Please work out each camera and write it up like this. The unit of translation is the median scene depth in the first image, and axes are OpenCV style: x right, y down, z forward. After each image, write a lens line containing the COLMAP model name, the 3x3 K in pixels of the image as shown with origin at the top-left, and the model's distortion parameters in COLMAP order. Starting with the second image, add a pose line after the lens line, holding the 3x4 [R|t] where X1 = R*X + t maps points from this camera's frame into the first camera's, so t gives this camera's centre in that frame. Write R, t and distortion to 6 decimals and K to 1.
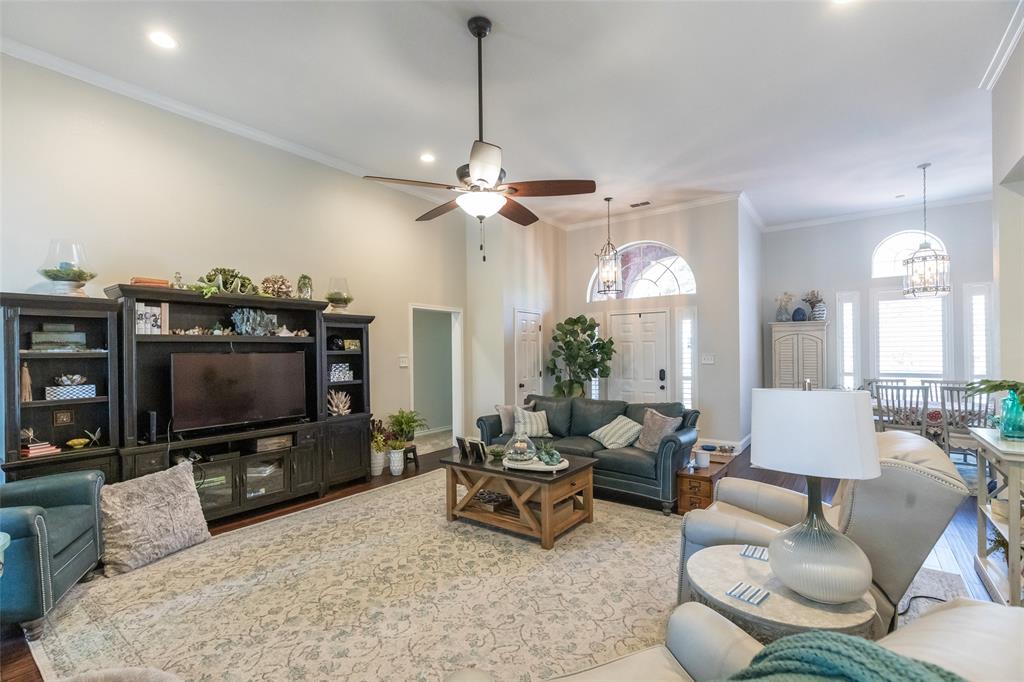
lens RADIAL K [[463.4, 0, 509.7], [0, 463.4, 347.3], [0, 0, 1]] dist [0.008746, -0.001372]
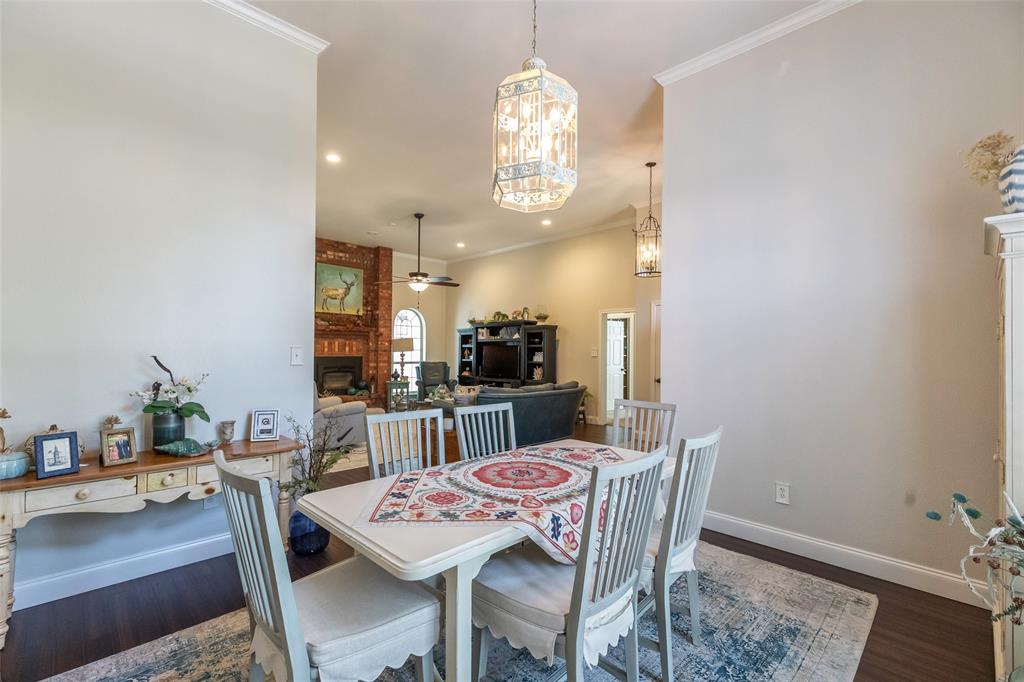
lens RADIAL K [[463.4, 0, 517.1], [0, 463.4, 340.4], [0, 0, 1]] dist [0.008746, -0.001372]
pose [[-0.151623, -0.012771, -0.988356, 1.995845], [0.002222, 0.999910, -0.013261, 0.017940], [0.988436, -0.004206, -0.151581, 1.624982]]
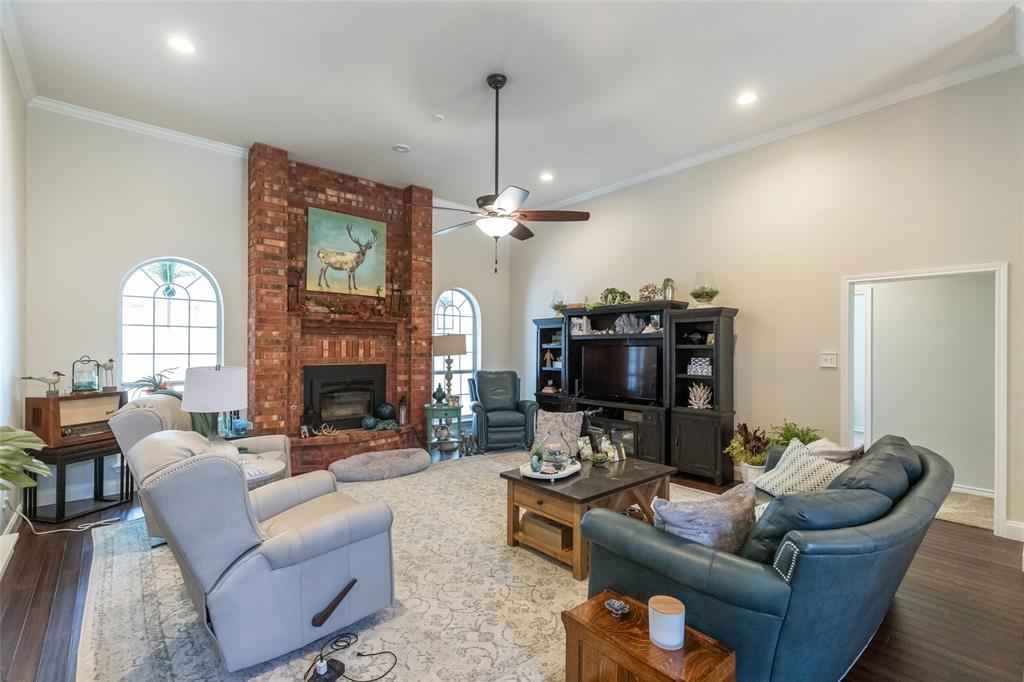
lens RADIAL K [[463.4, 0, 514.2], [0, 463.4, 337.3], [0, 0, 1]] dist [0.008746, -0.001372]
pose [[-0.208109, -0.010146, -0.978053, 0.966769], [0.007254, 0.999903, -0.011916, -0.000331], [0.978079, -0.009574, -0.208015, 1.108199]]
